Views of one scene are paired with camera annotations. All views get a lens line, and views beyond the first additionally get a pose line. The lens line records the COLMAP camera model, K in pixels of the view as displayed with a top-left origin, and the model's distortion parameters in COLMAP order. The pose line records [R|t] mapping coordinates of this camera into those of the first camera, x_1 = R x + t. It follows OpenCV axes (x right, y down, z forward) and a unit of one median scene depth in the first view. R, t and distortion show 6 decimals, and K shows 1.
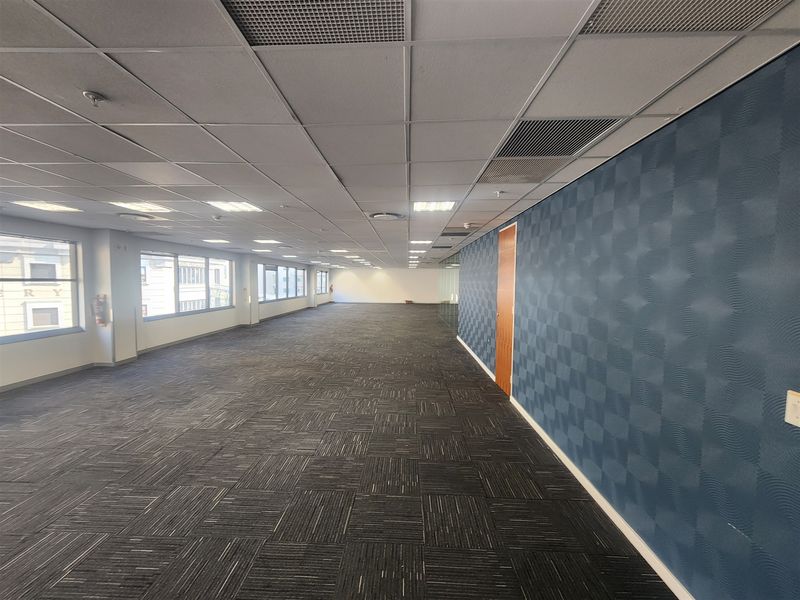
lens RADIAL K [[321.7, 0, 379.0], [0, 321.7, 298.7], [0, 0, 1]] dist [0.000559, 0.006490]
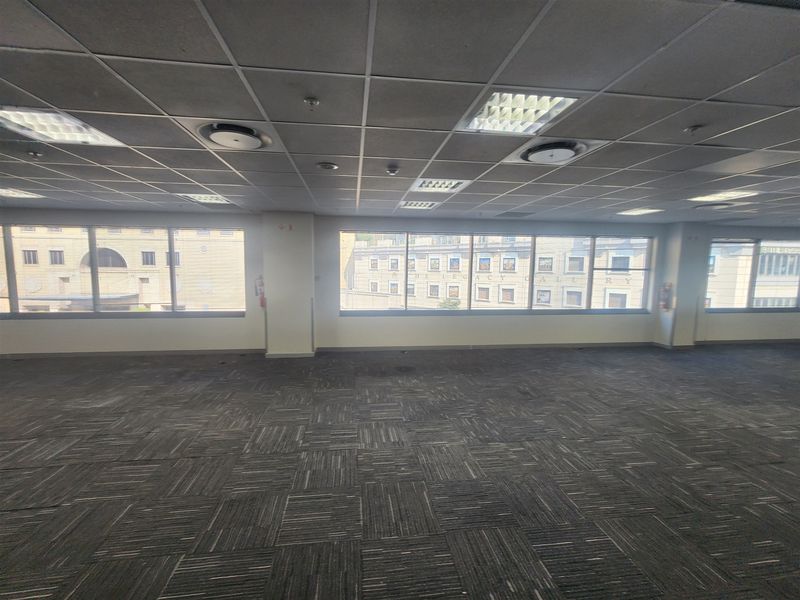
lens RADIAL K [[319.6, 0, 400.0], [0, 319.6, 300.0], [0, 0, 1]] dist [0.001452, -0.005672]
pose [[0.168394, 0.094825, -0.981148, 0.067436], [-0.060719, 0.994470, 0.085691, 0.008457], [0.983848, 0.045145, 0.173220, -0.094733]]
